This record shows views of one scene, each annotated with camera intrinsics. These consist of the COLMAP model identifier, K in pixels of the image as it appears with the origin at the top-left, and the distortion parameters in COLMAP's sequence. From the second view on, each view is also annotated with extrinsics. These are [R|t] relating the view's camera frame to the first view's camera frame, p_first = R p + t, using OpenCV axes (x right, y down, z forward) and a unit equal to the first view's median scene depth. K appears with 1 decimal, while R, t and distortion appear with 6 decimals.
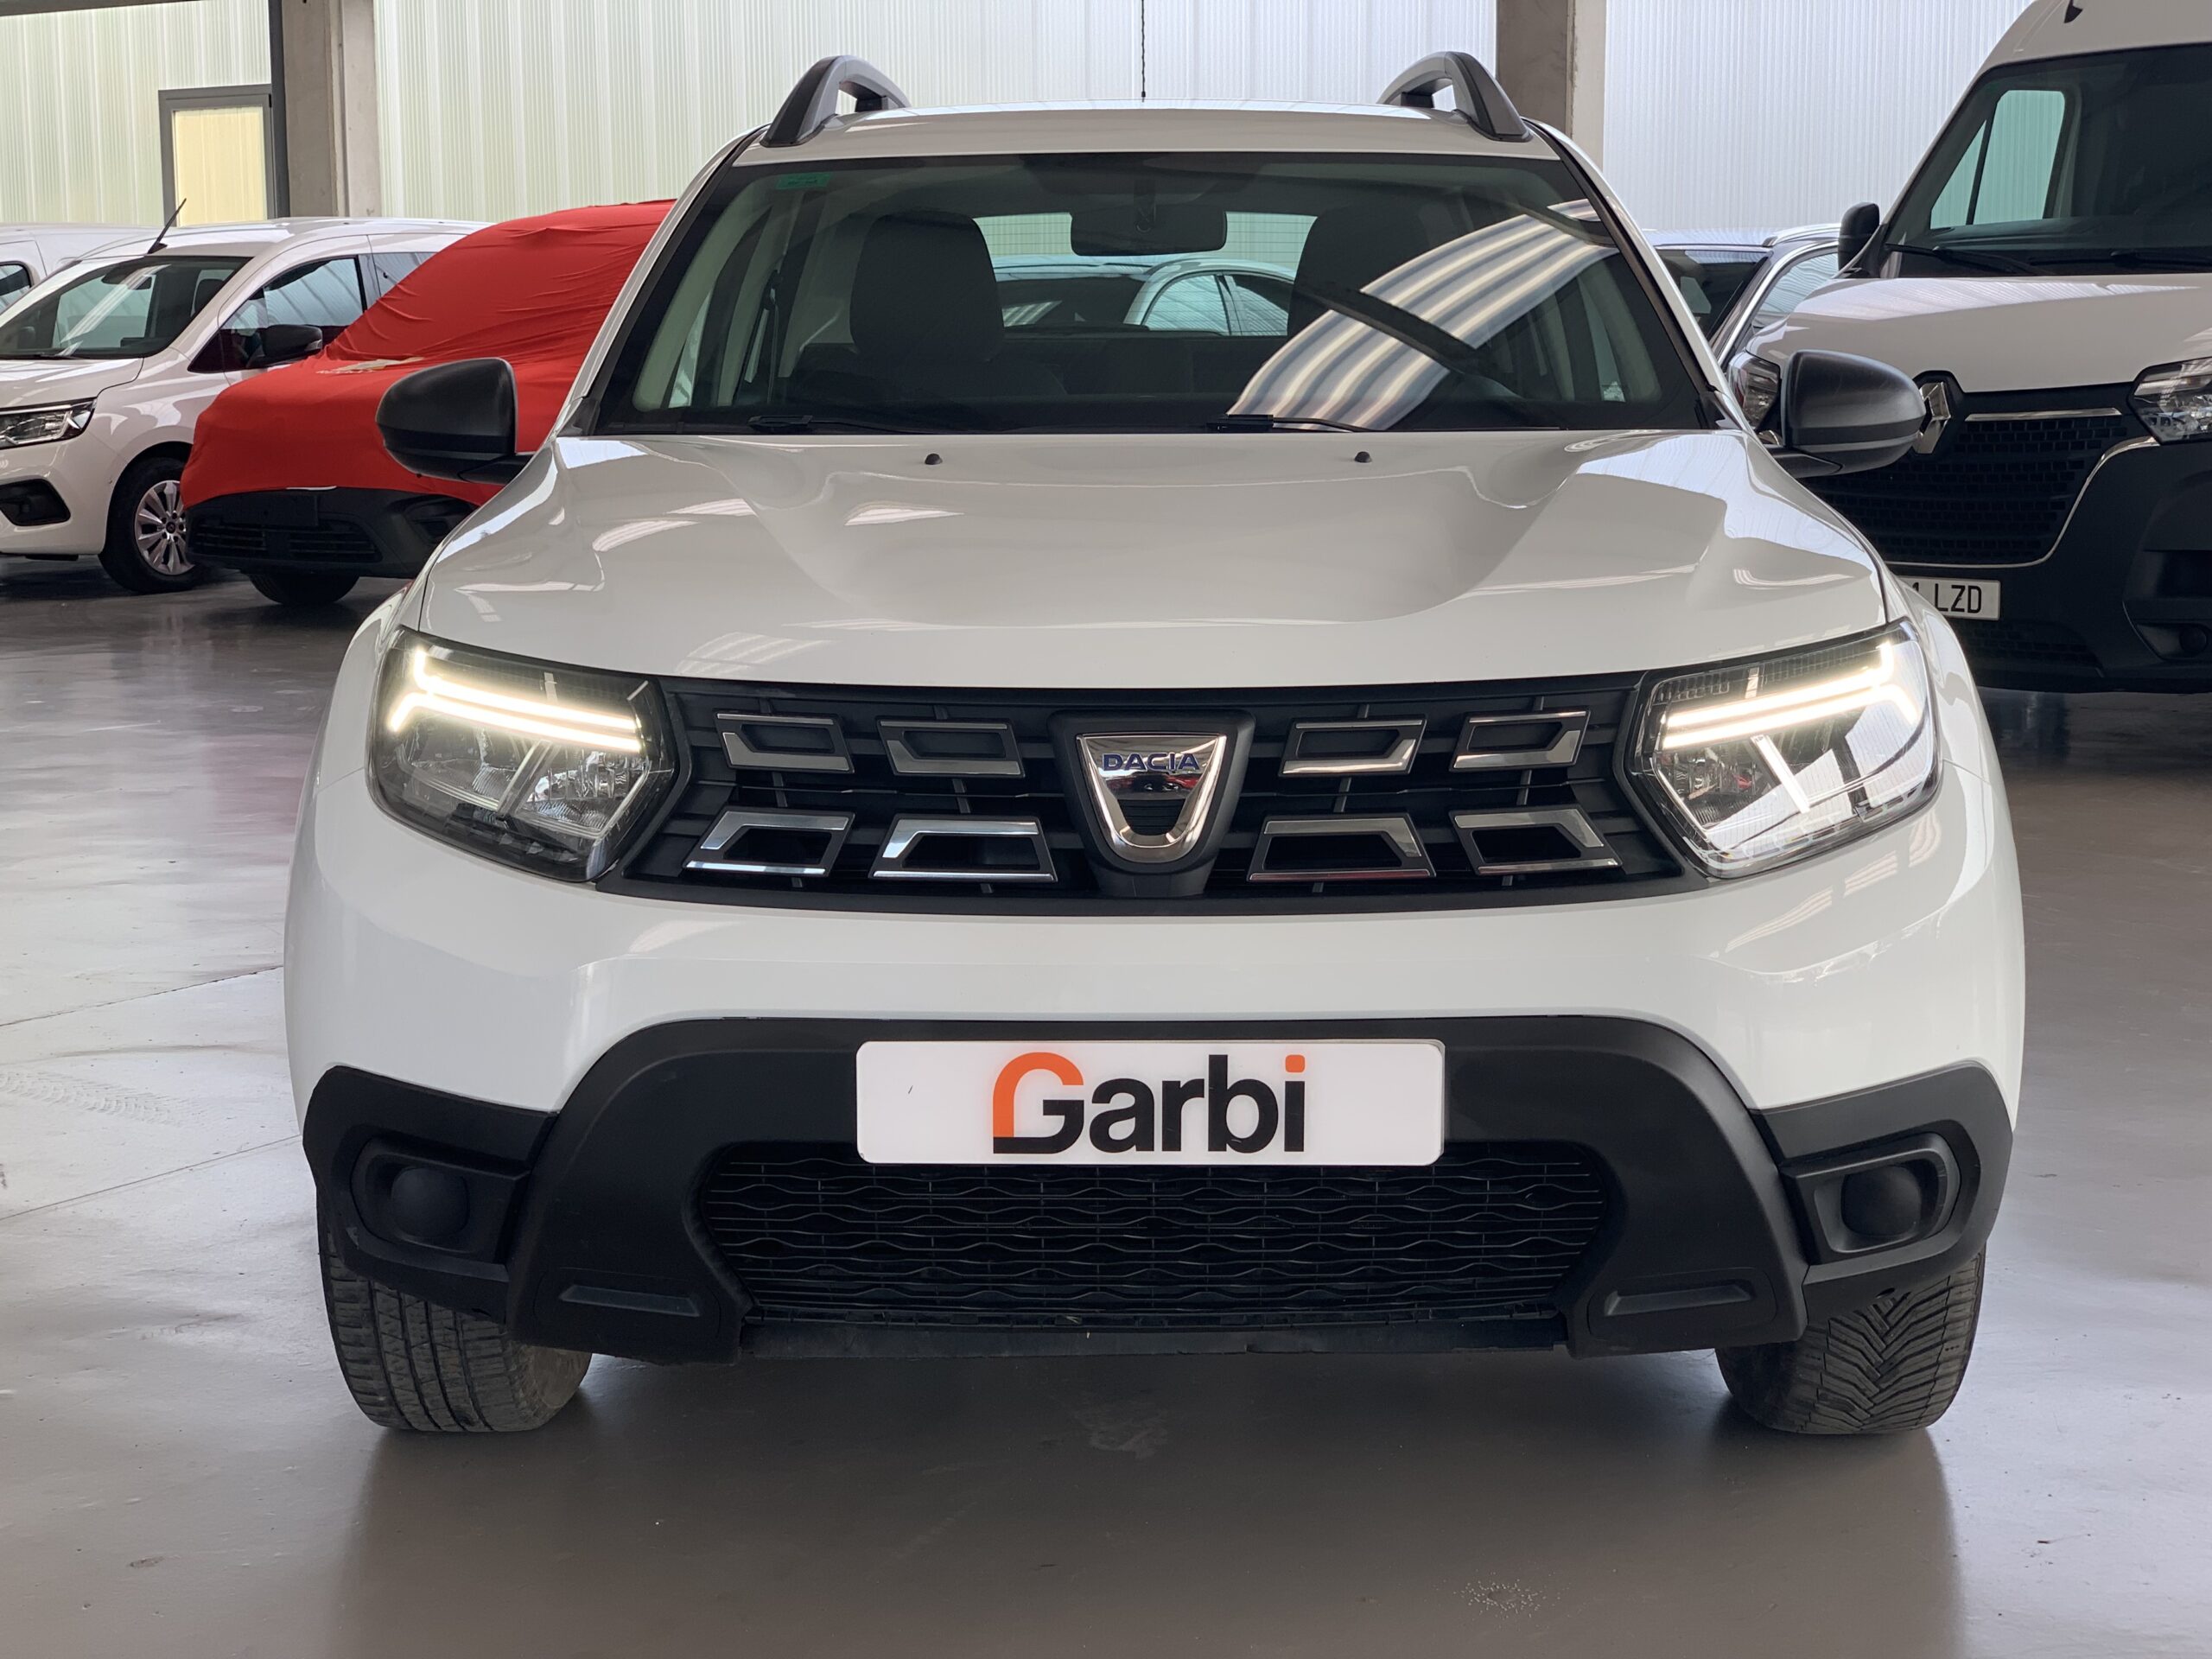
lens RADIAL K [[3345.0, 0, 1099.4], [0, 3345.0, 849.4], [0, 0, 1]] dist [0.048665, 0.000000]
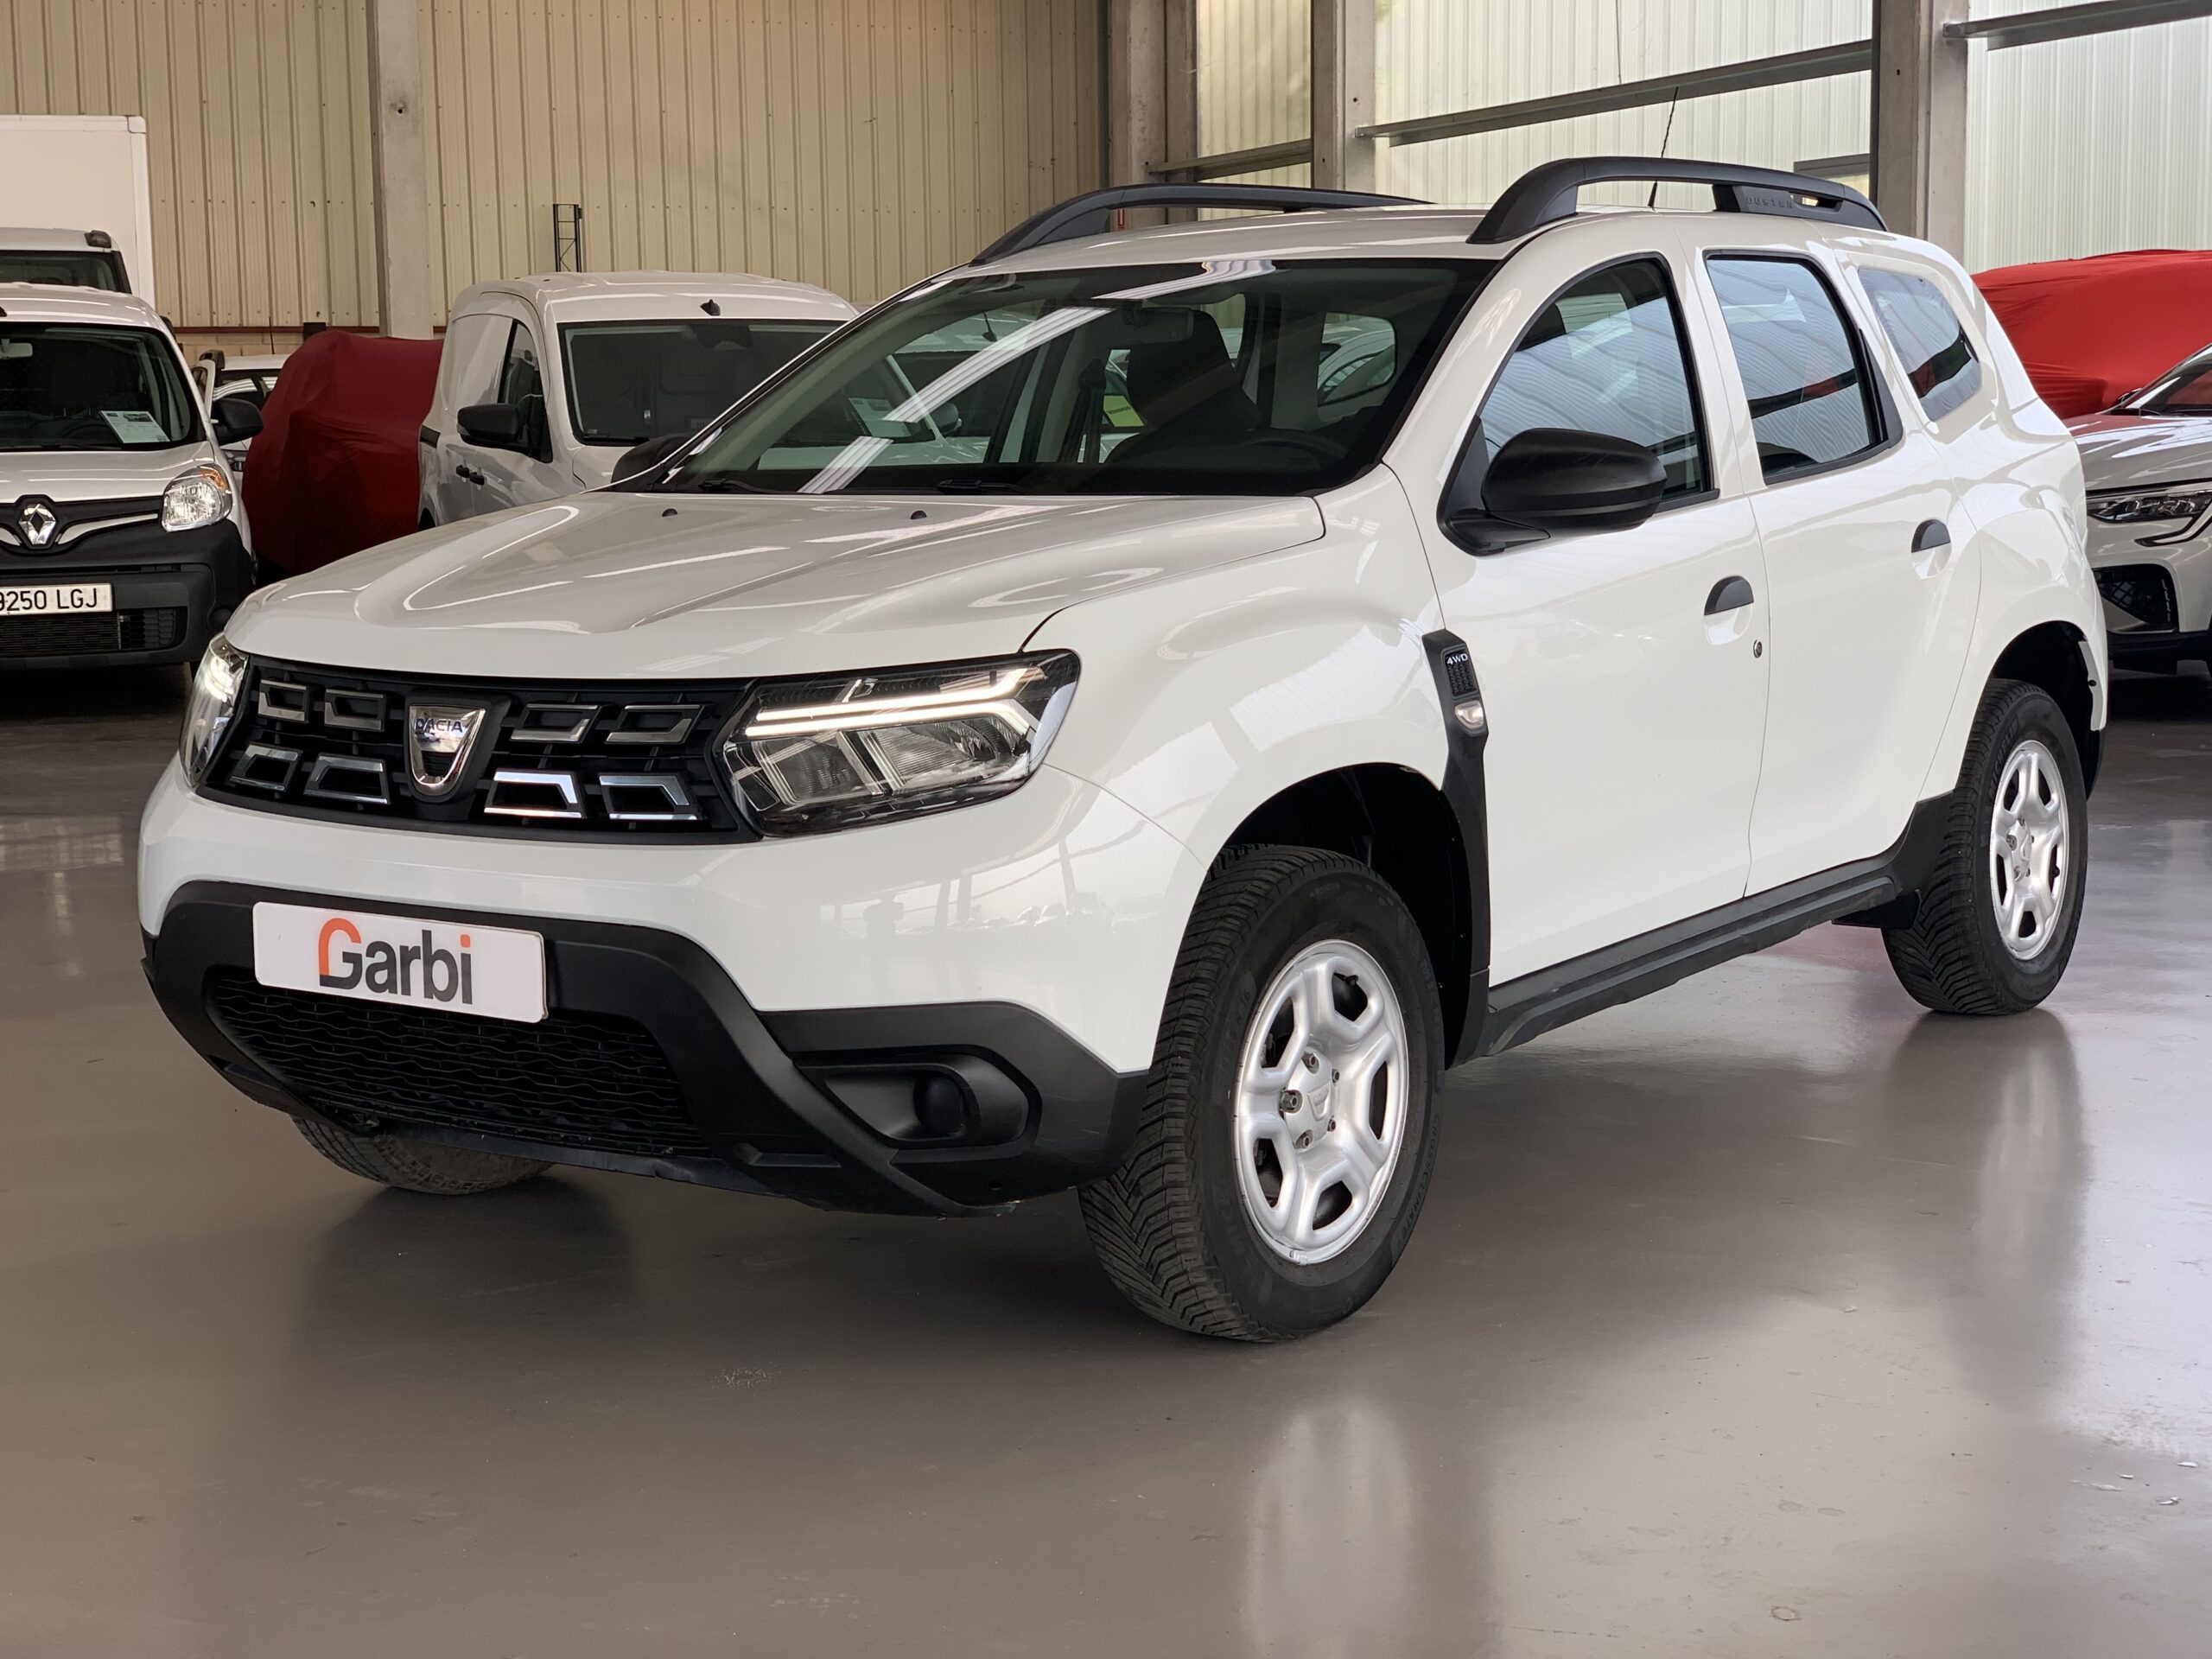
lens RADIAL K [[3345.0, 0, 1112.0], [0, 3345.0, 825.4], [0, 0, 1]] dist [0.048665, 0.000000]
pose [[0.830482, 0.067288, -0.552967, 1.048517], [-0.078297, 0.996923, 0.003721, -0.011270], [0.551516, 0.040205, 0.833195, -0.032300]]
